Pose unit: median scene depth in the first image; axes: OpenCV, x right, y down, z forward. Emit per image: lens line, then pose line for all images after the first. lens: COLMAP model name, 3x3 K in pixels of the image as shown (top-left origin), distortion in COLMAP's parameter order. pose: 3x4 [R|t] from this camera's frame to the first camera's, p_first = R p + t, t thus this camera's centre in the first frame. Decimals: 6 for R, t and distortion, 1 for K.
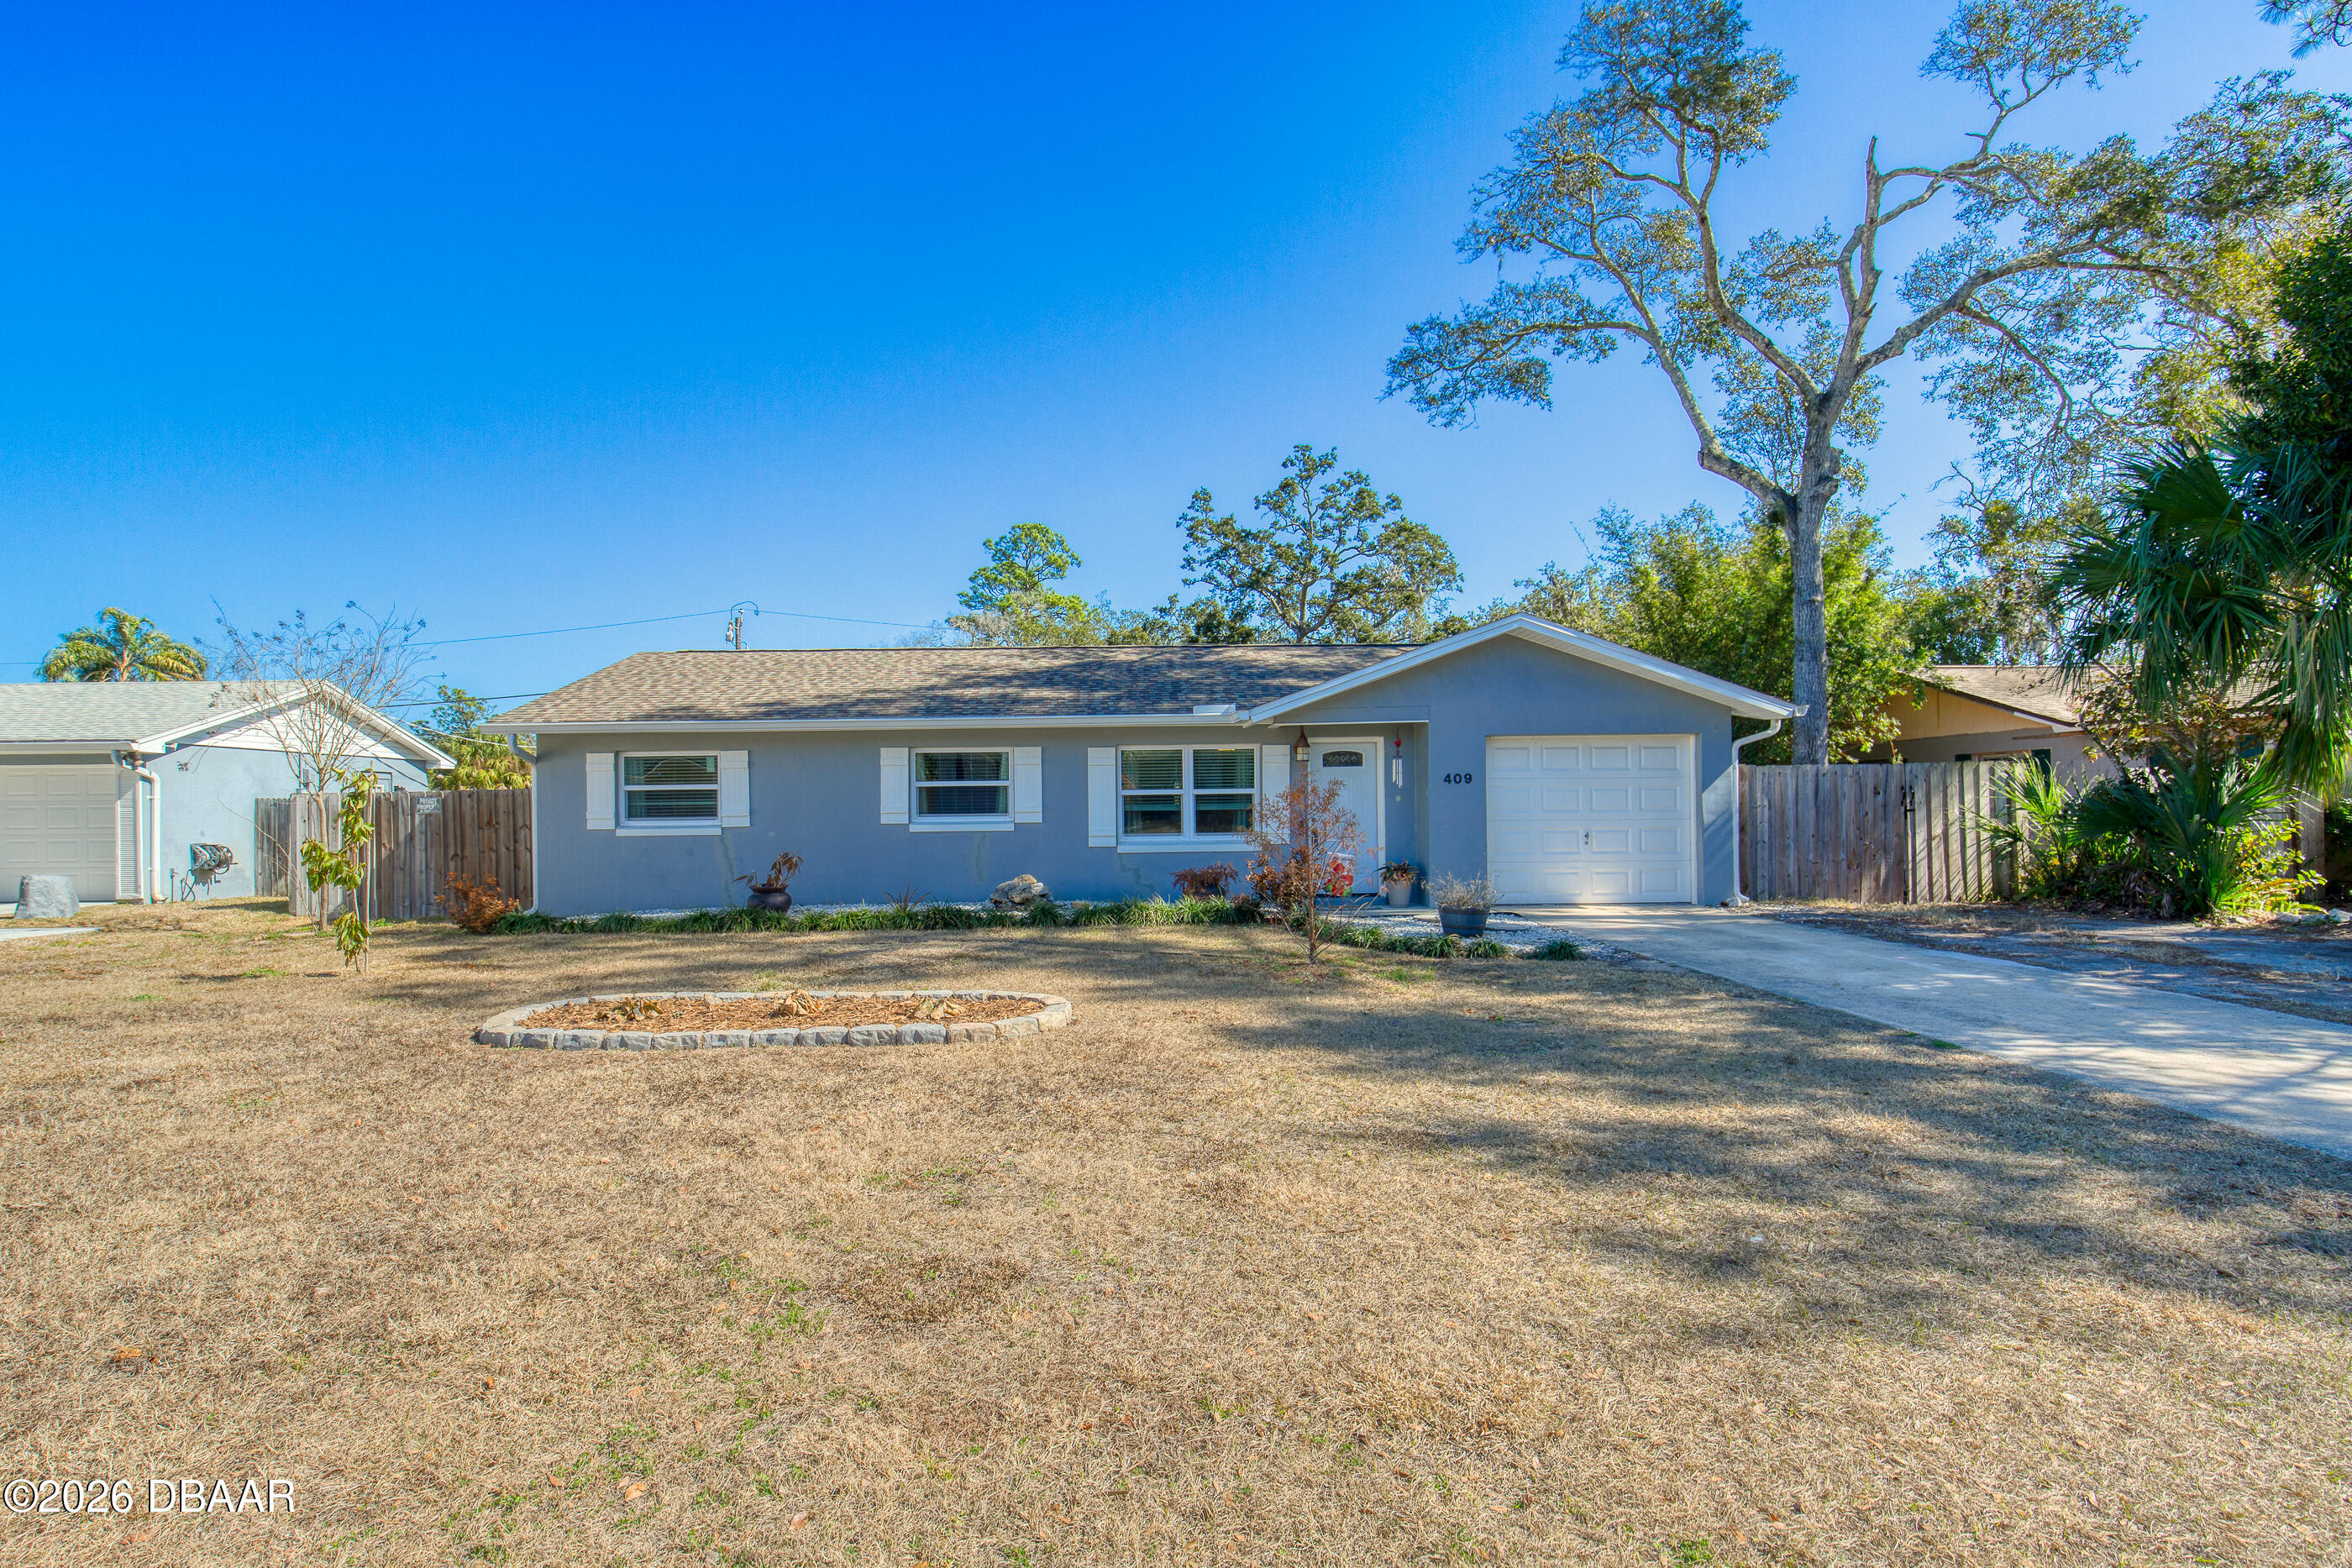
lens RADIAL K [[1136.2, 0, 1186.1], [0, 1136.2, 808.6], [0, 0, 1]] dist [-0.005648, -0.001366]
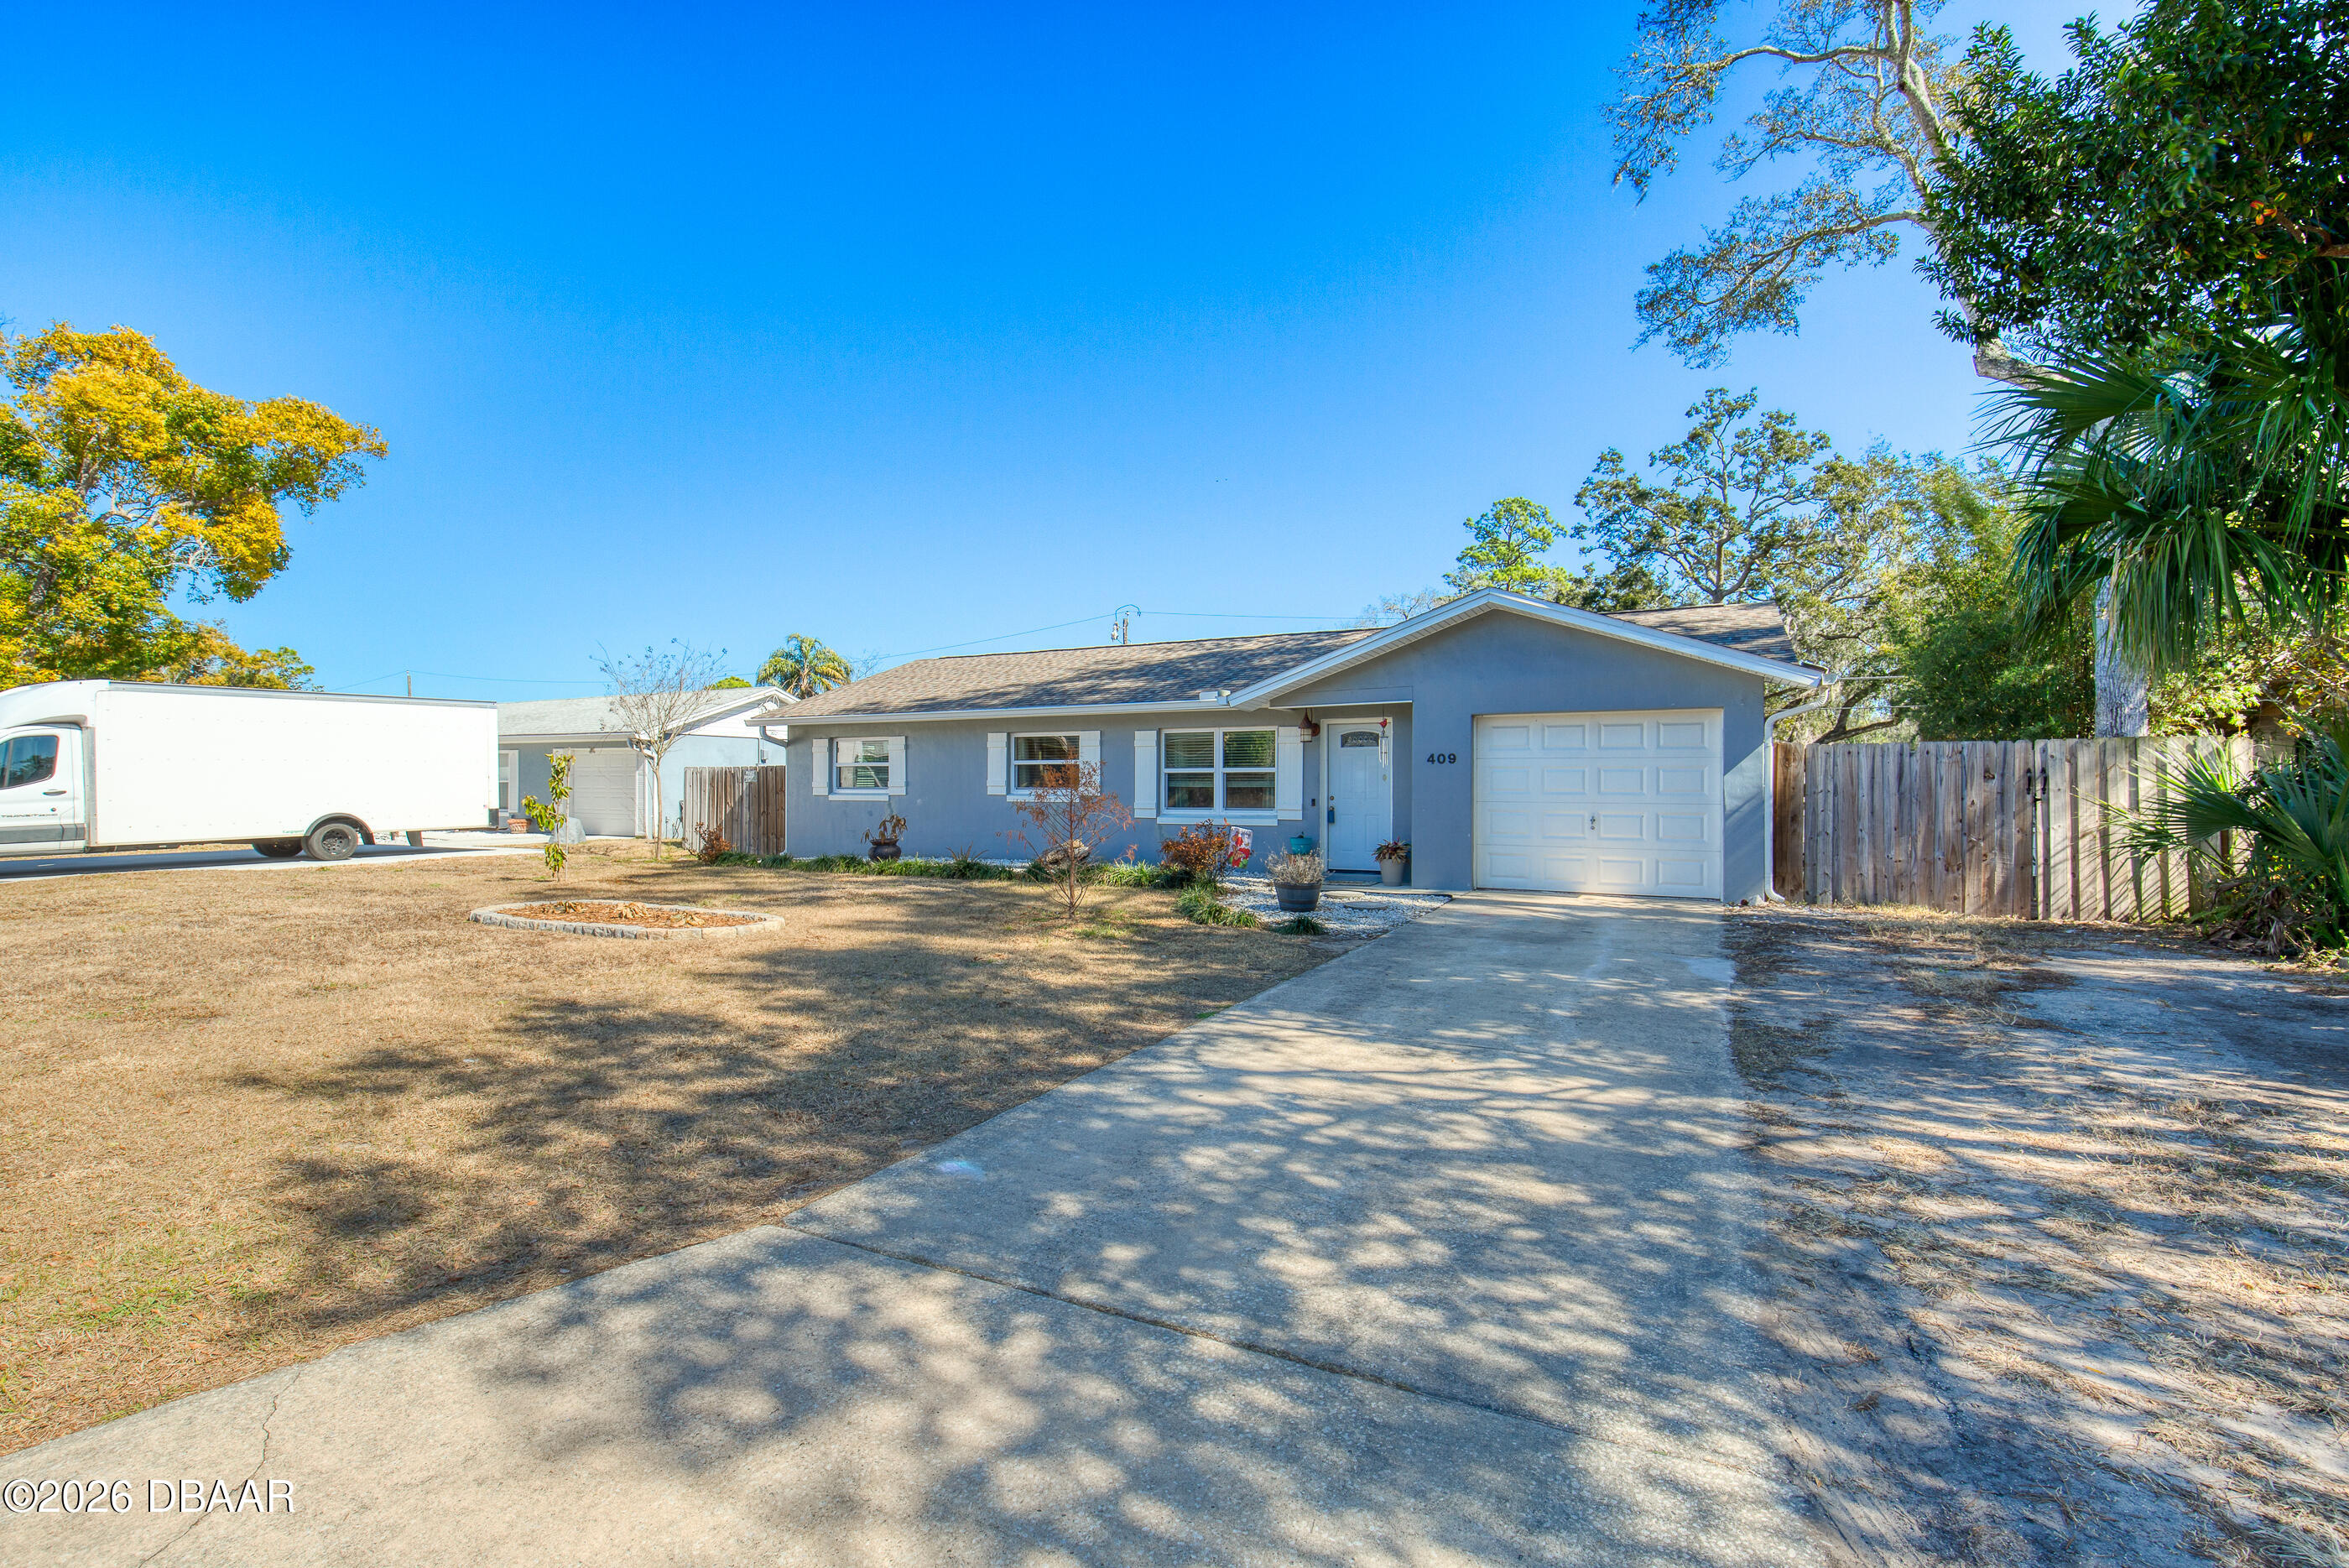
lens RADIAL K [[1134.8, 0, 1185.6], [0, 1134.8, 782.9], [0, 0, 1]] dist [-0.005648, -0.001366]
pose [[0.881272, 0.011463, -0.472469, 0.484643], [-0.013318, 0.999911, -0.000582, -0.001733], [0.472421, 0.006805, 0.881347, 0.025745]]
